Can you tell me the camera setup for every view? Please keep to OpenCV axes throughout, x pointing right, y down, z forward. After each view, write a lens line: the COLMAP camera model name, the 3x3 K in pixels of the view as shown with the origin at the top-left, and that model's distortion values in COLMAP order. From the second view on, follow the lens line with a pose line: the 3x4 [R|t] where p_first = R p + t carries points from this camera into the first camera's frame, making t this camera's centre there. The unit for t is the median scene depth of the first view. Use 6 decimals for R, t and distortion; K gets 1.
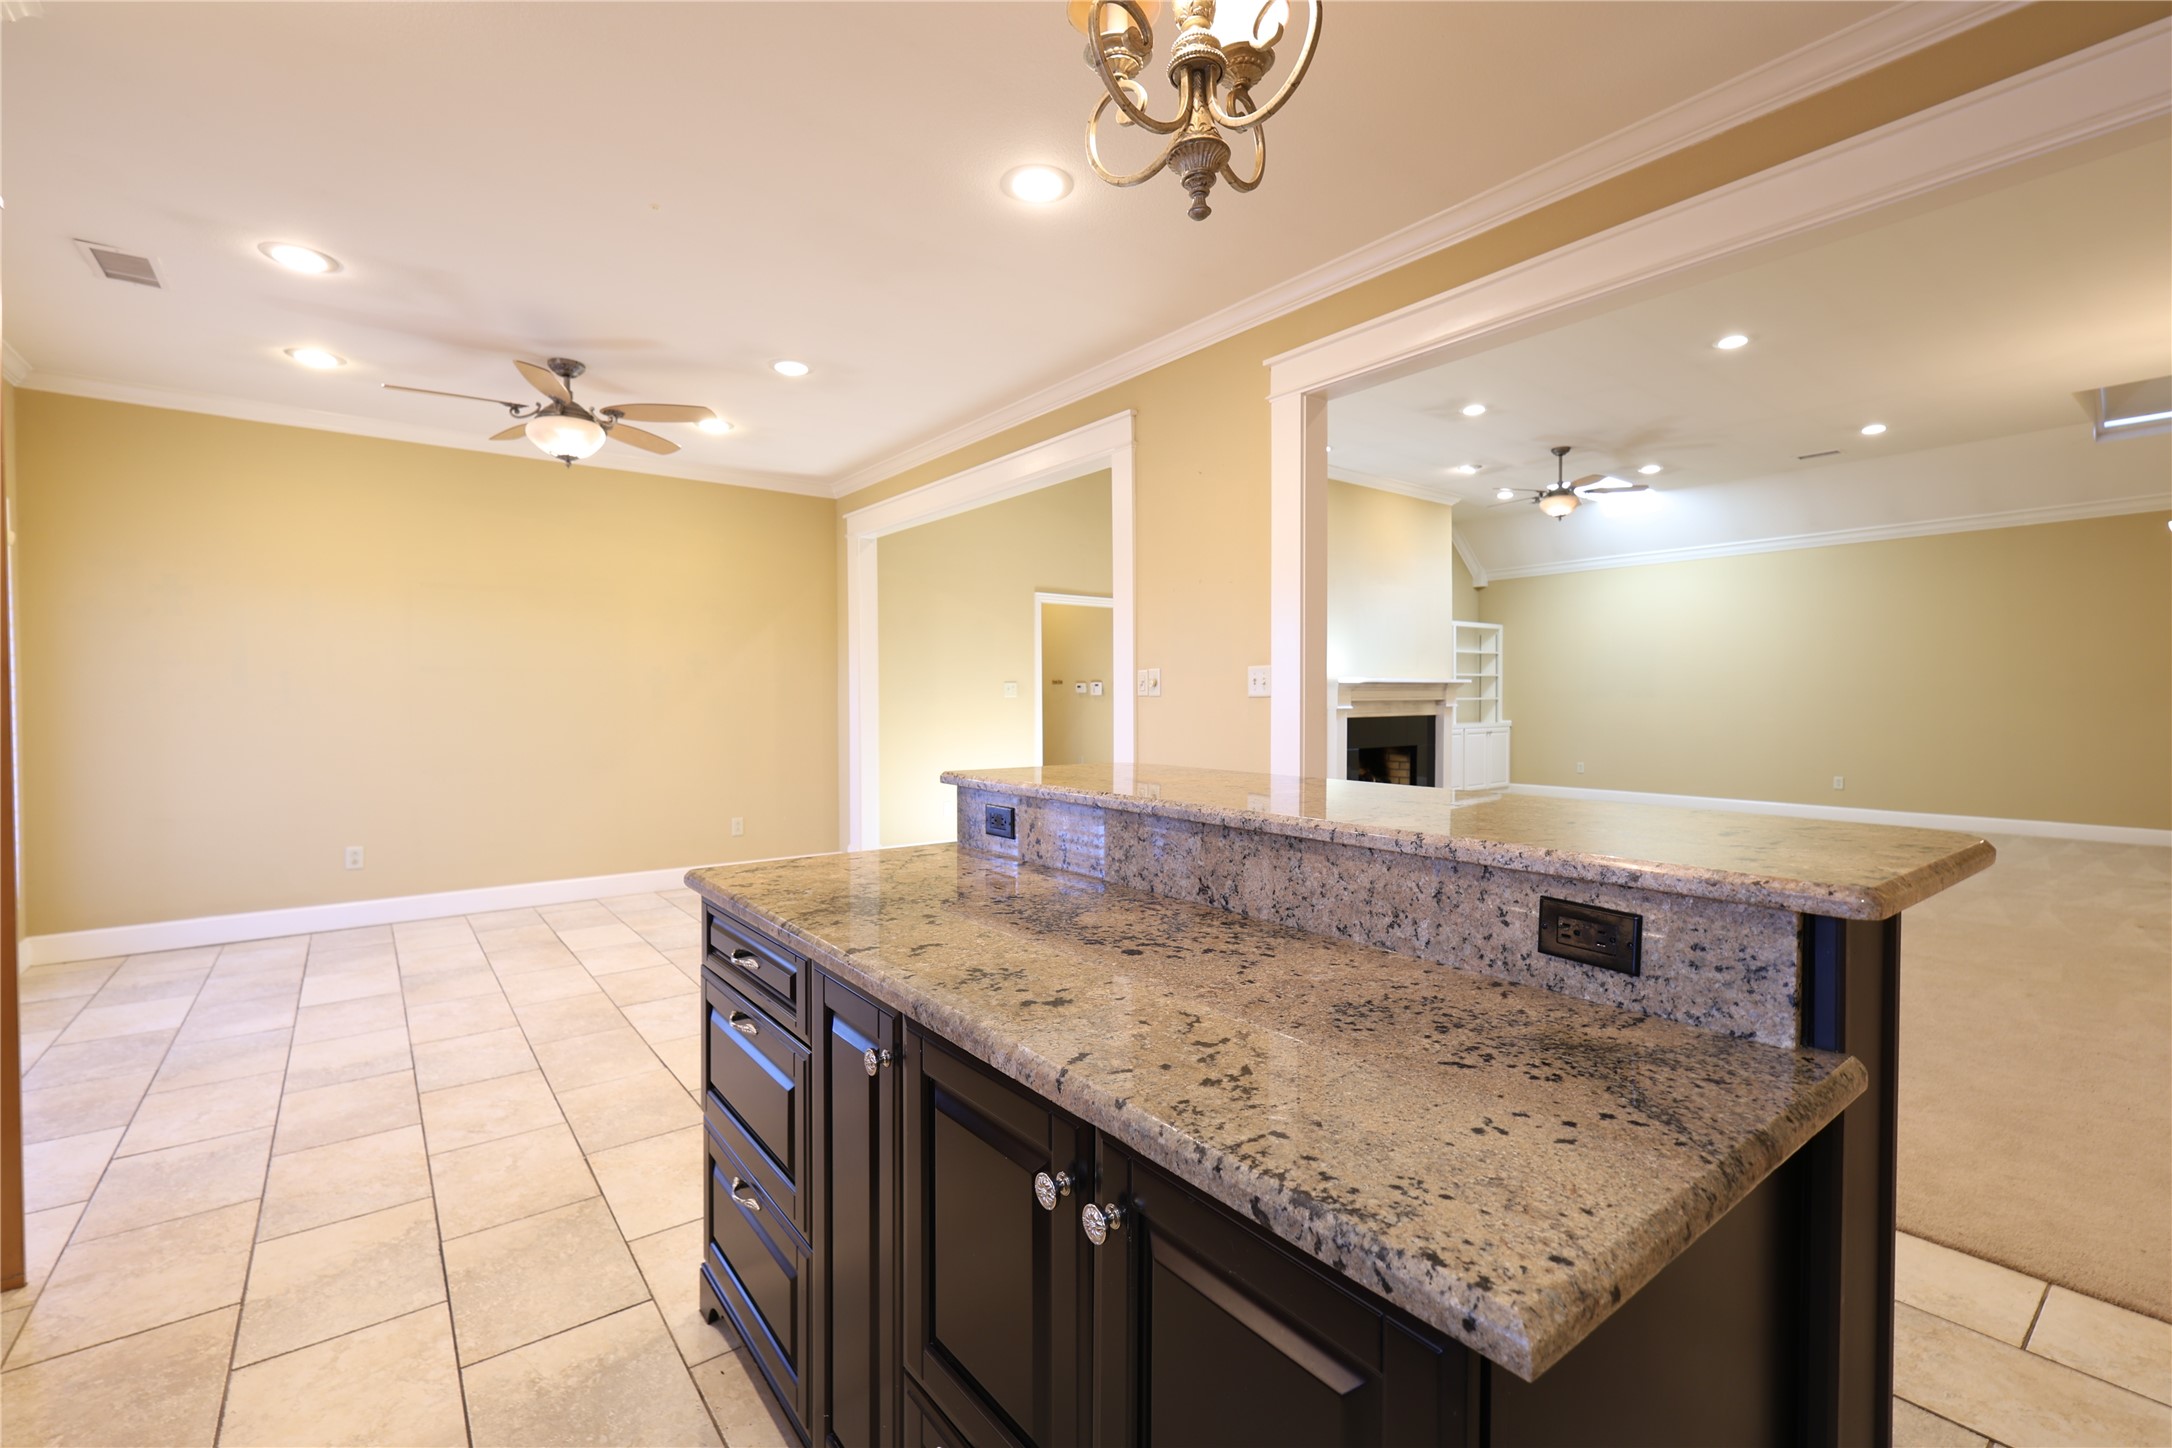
lens RADIAL K [[938.6, 0, 1087.2], [0, 938.6, 722.7], [0, 0, 1]] dist [0.002389, 0.000696]
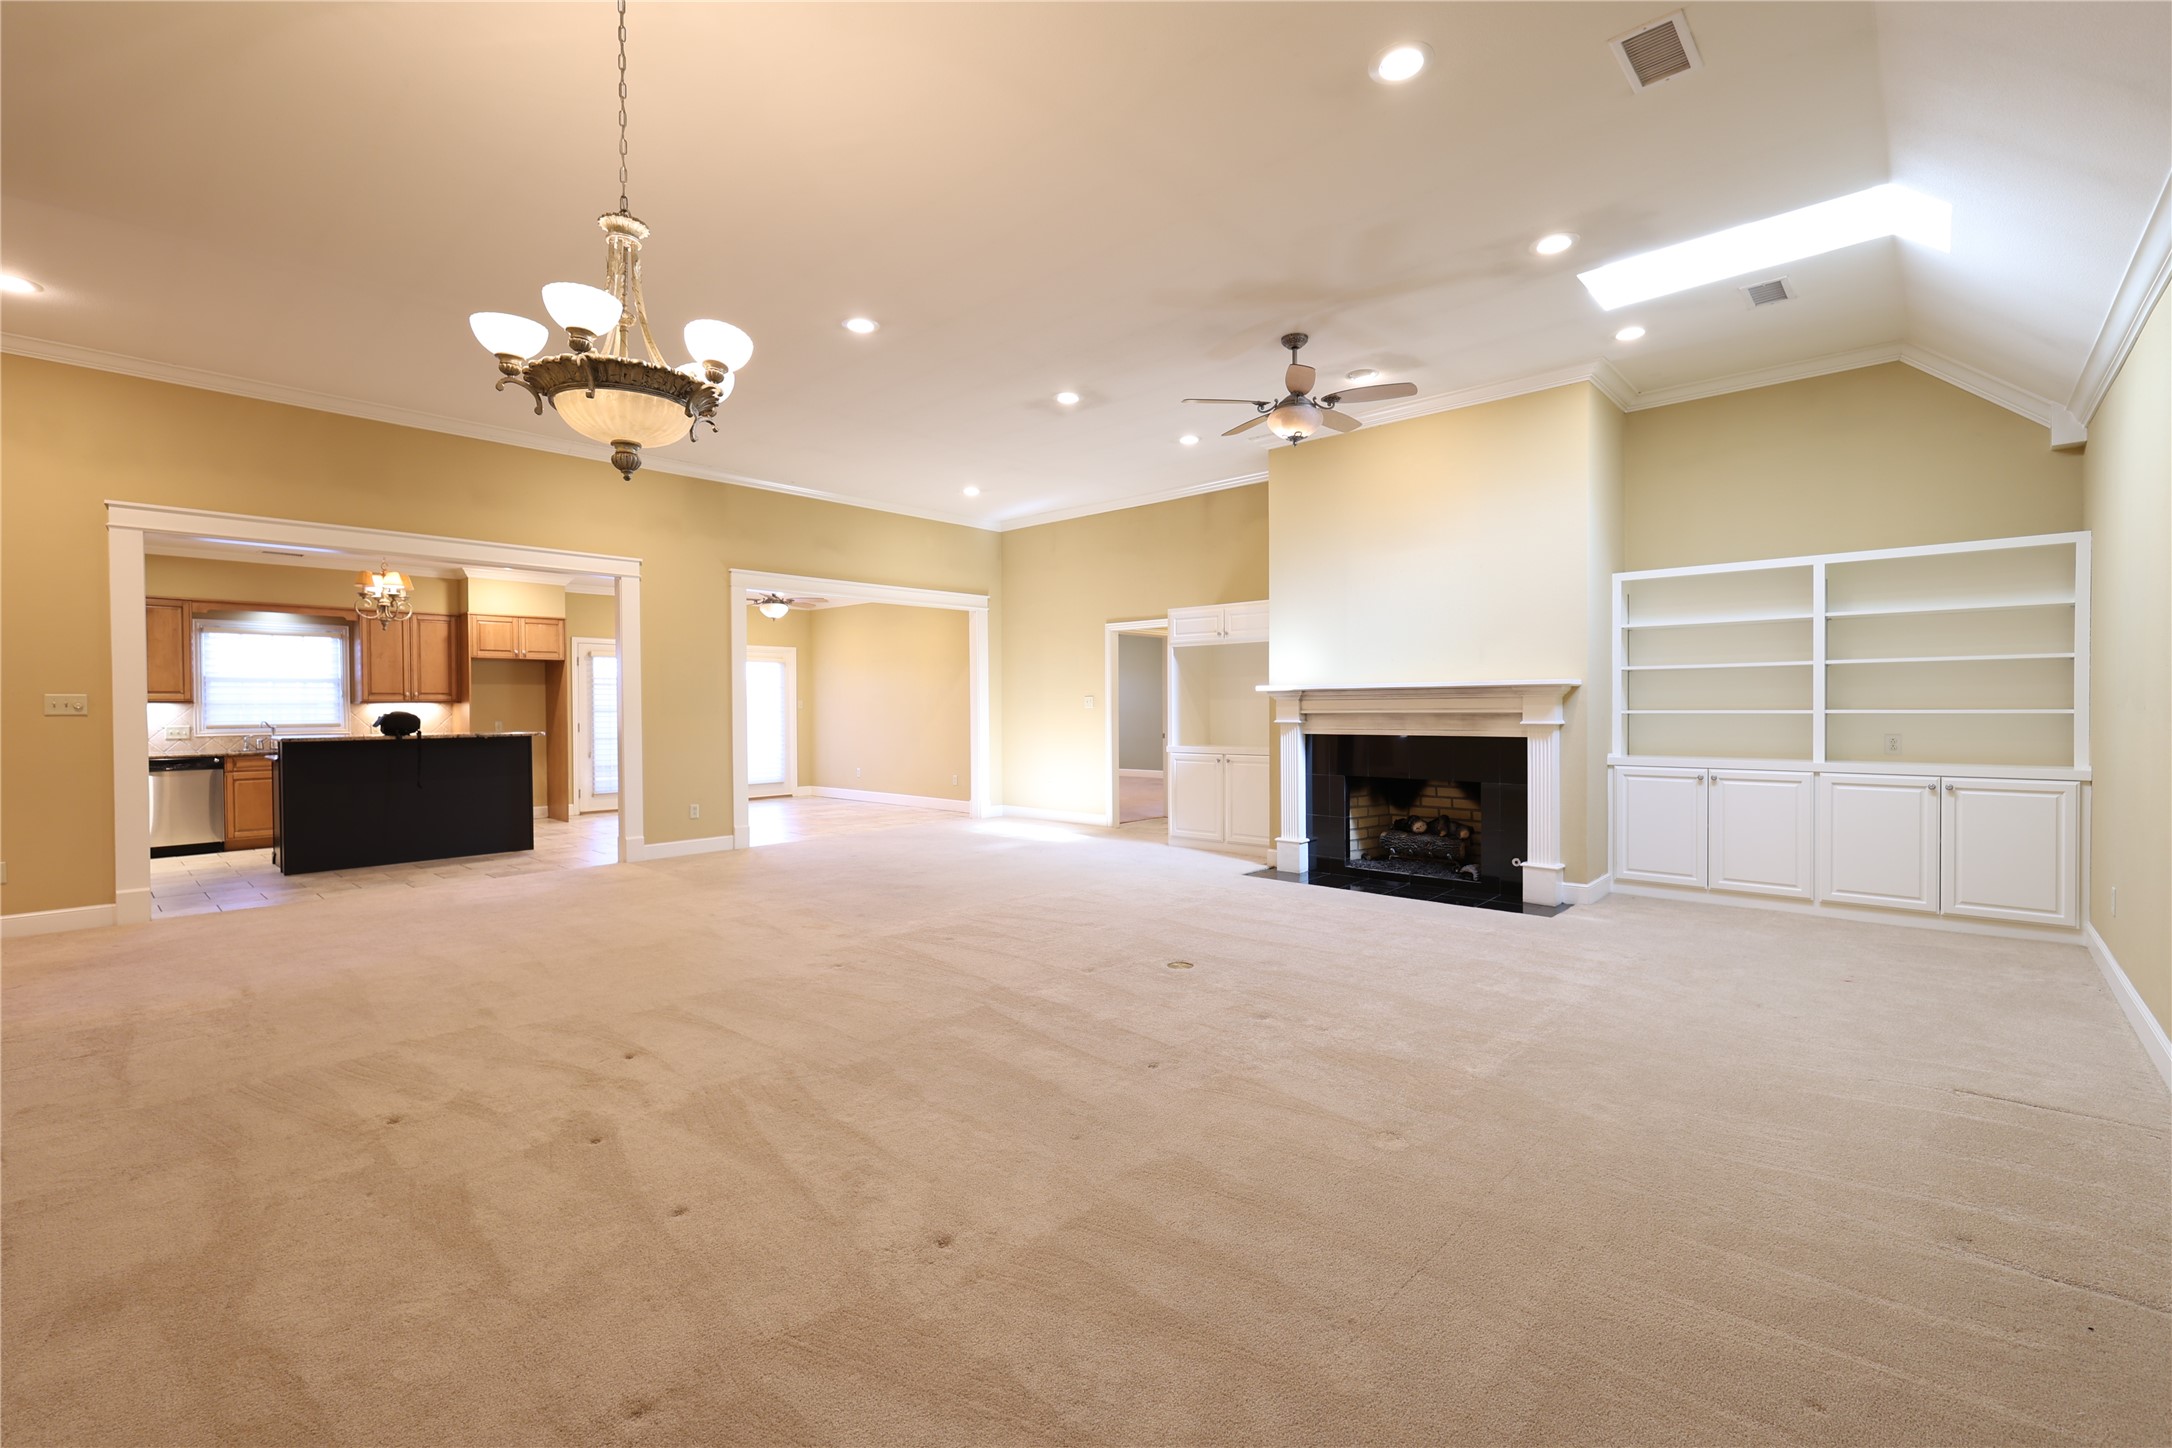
lens RADIAL K [[936.0, 0, 1084.3], [0, 936.0, 718.0], [0, 0, 1]] dist [0.002063, 0.000099]
pose [[0.167439, 0.013813, -0.985786, 1.953908], [-0.021801, 0.999709, 0.010305, -0.044353], [0.985641, 0.019765, 0.167692, 1.280837]]
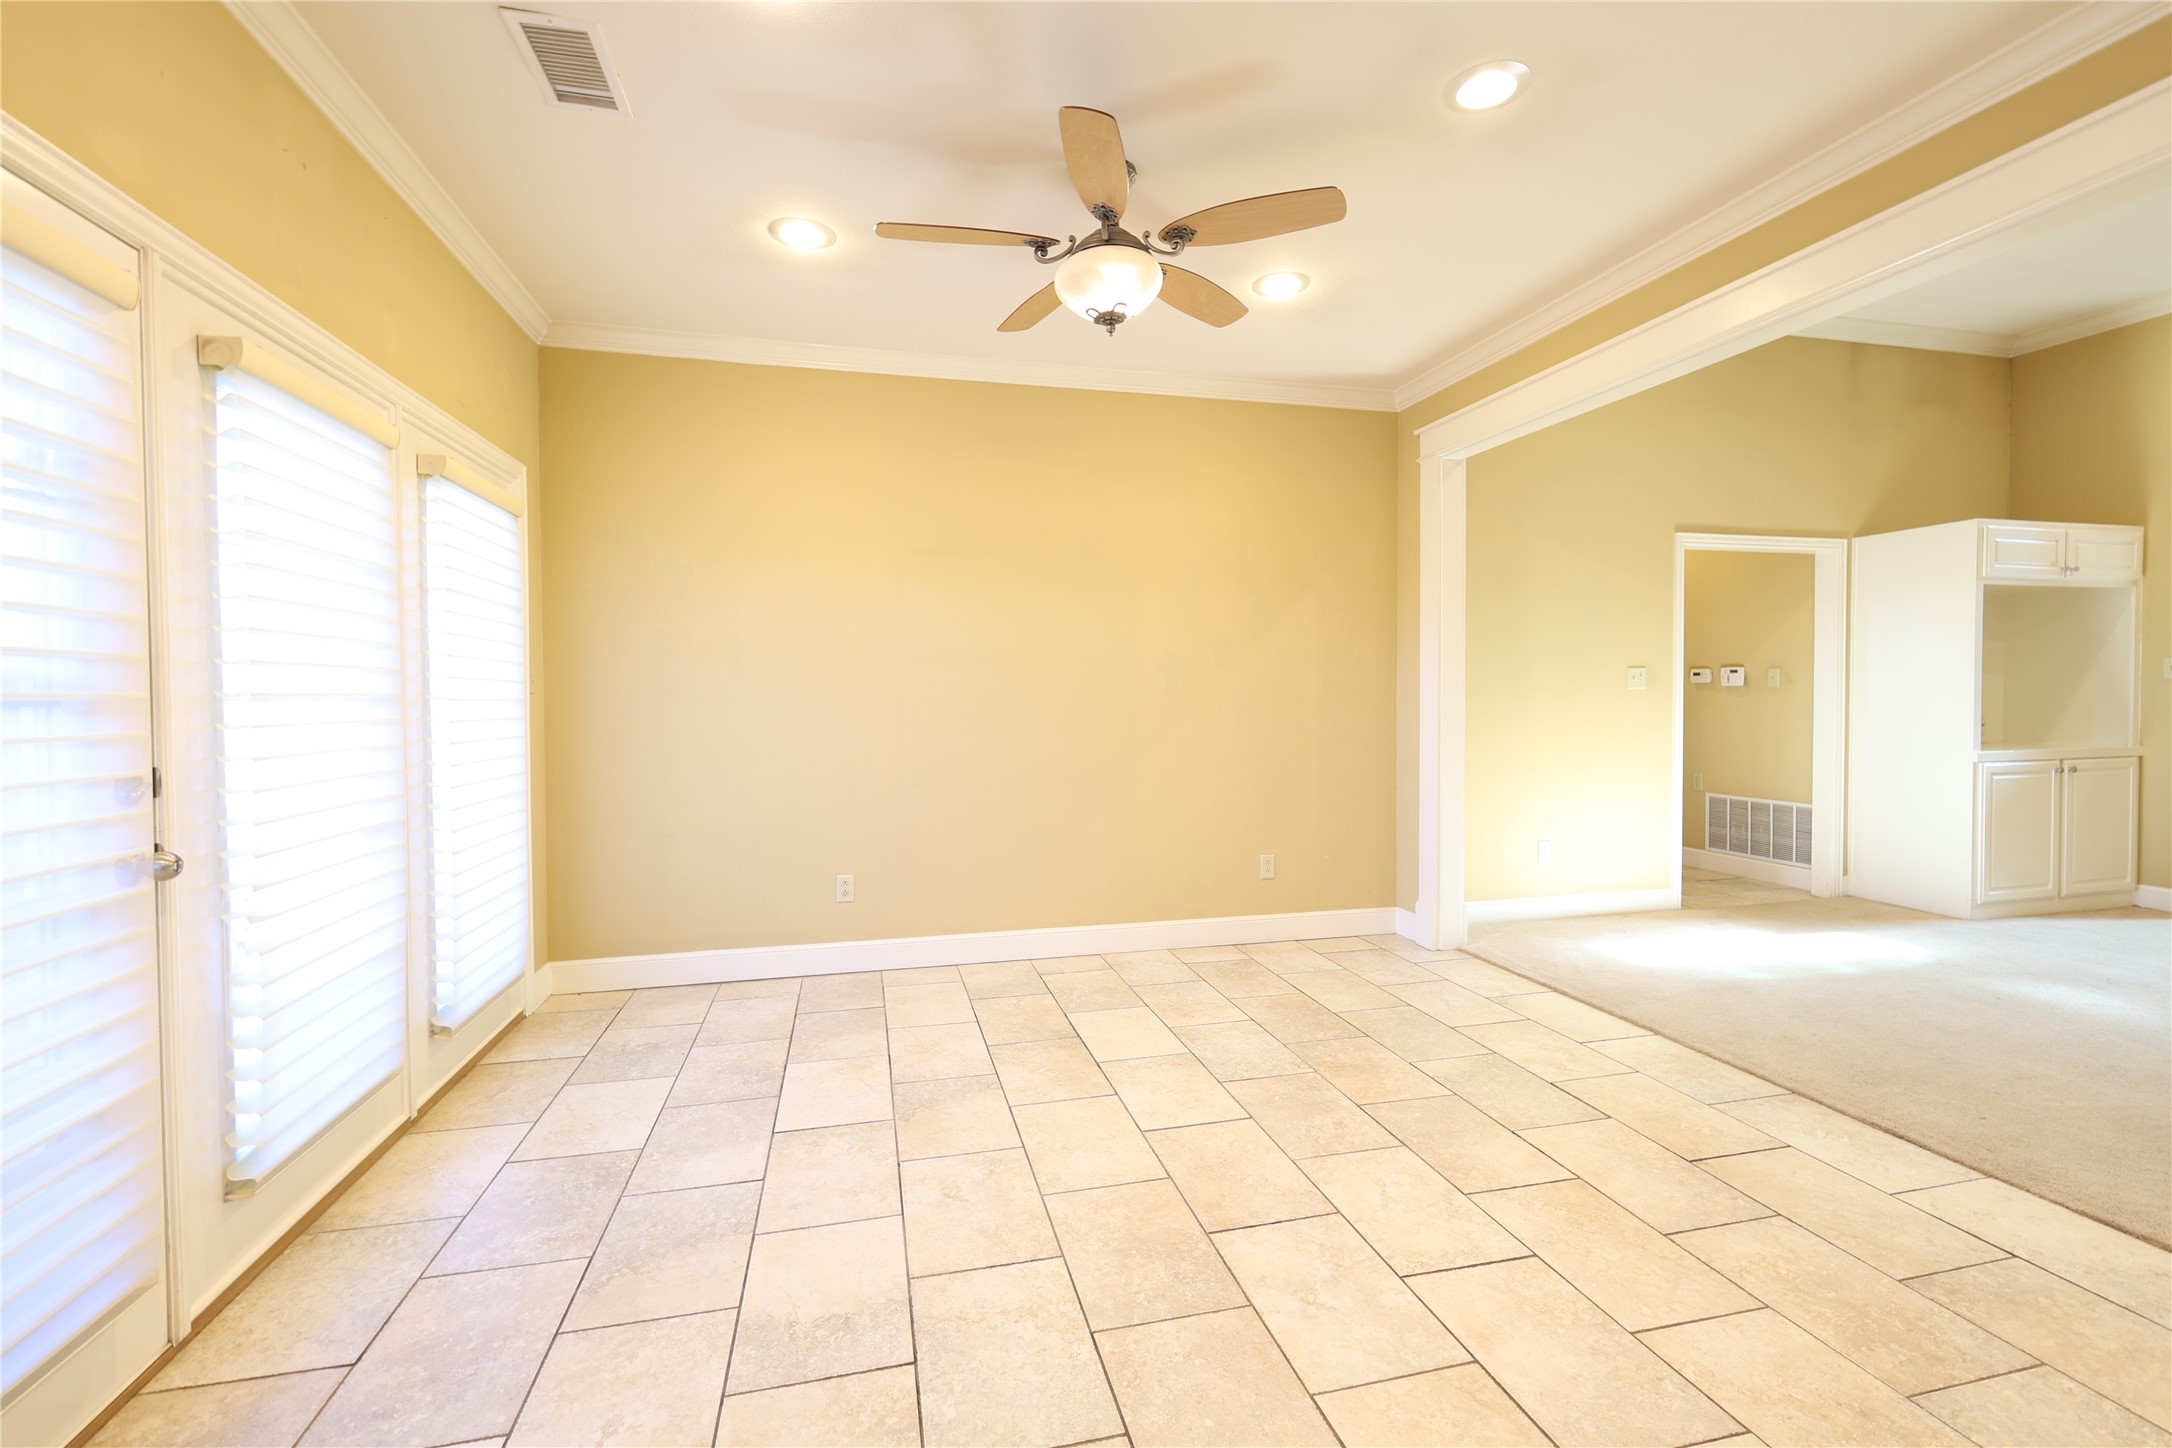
lens RADIAL K [[937.4, 0, 1088.5], [0, 937.4, 720.5], [0, 0, 1]] dist [0.000883, 0.000489]
pose [[0.913227, 0.006569, -0.407399, -0.274366], [-0.005882, 0.999978, 0.002939, -0.007571], [0.407410, -0.000288, 0.913245, 0.368532]]
